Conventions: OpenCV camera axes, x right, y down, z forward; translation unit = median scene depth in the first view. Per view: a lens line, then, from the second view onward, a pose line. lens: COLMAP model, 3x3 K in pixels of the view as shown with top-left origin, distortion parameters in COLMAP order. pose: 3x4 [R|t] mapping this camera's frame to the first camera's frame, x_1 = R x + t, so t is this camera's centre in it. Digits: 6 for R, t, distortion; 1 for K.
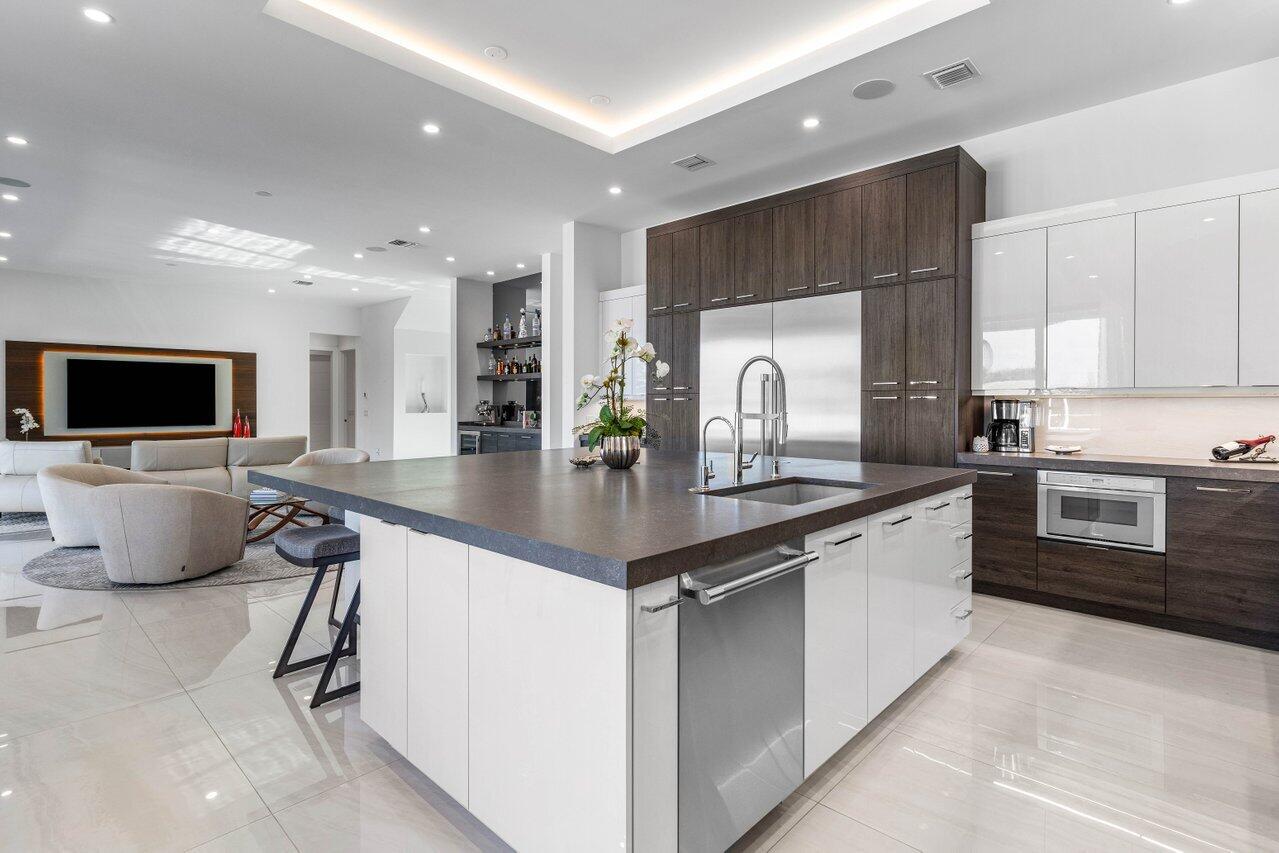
lens RADIAL K [[620.4, 0, 649.3], [0, 620.4, 404.7], [0, 0, 1]] dist [0.006741, 0.000636]
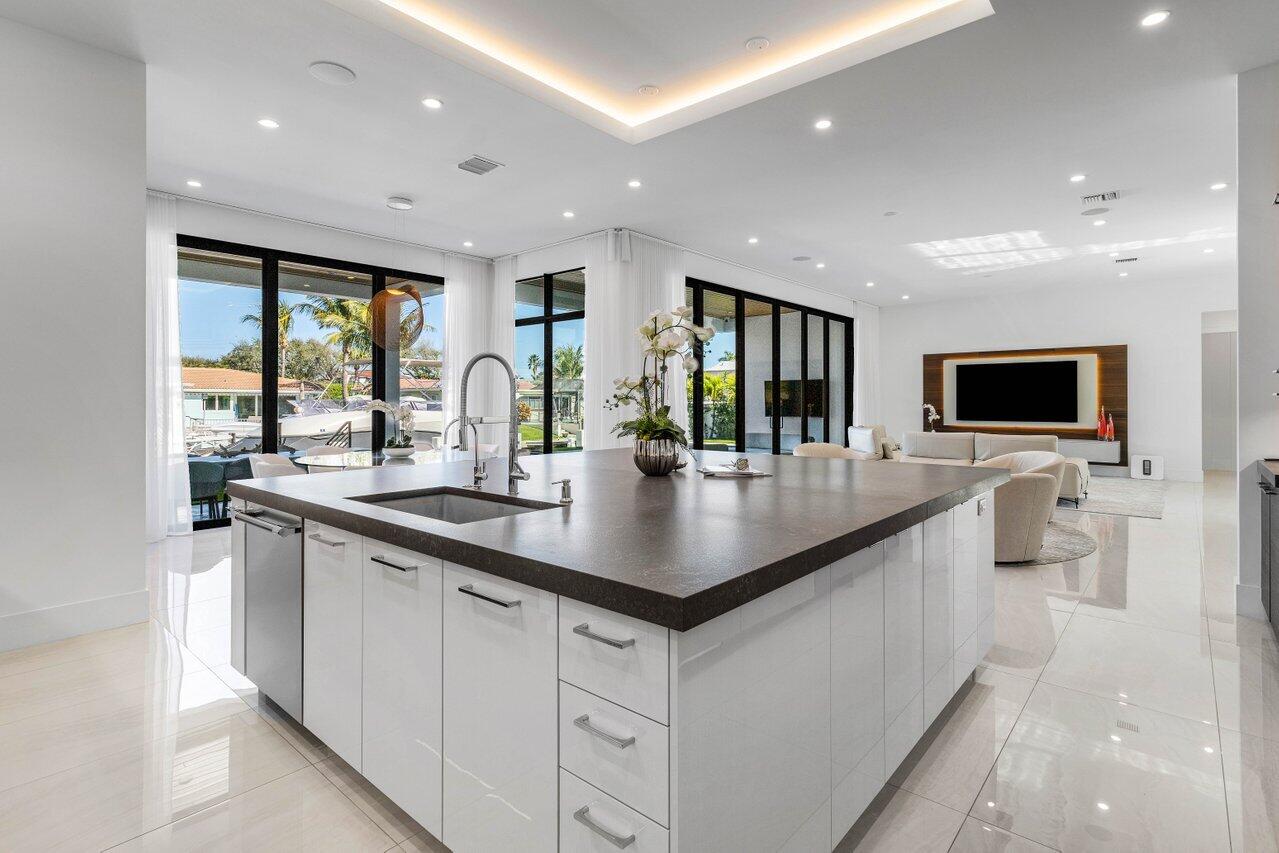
lens RADIAL K [[620.4, 0, 656.4], [0, 620.4, 400.6], [0, 0, 1]] dist [0.006741, 0.000636]
pose [[0.048117, 0.001753, -0.998840, 0.298719], [-0.001205, 0.999998, 0.001697, -0.002623], [0.998841, 0.001122, 0.048119, 0.330345]]
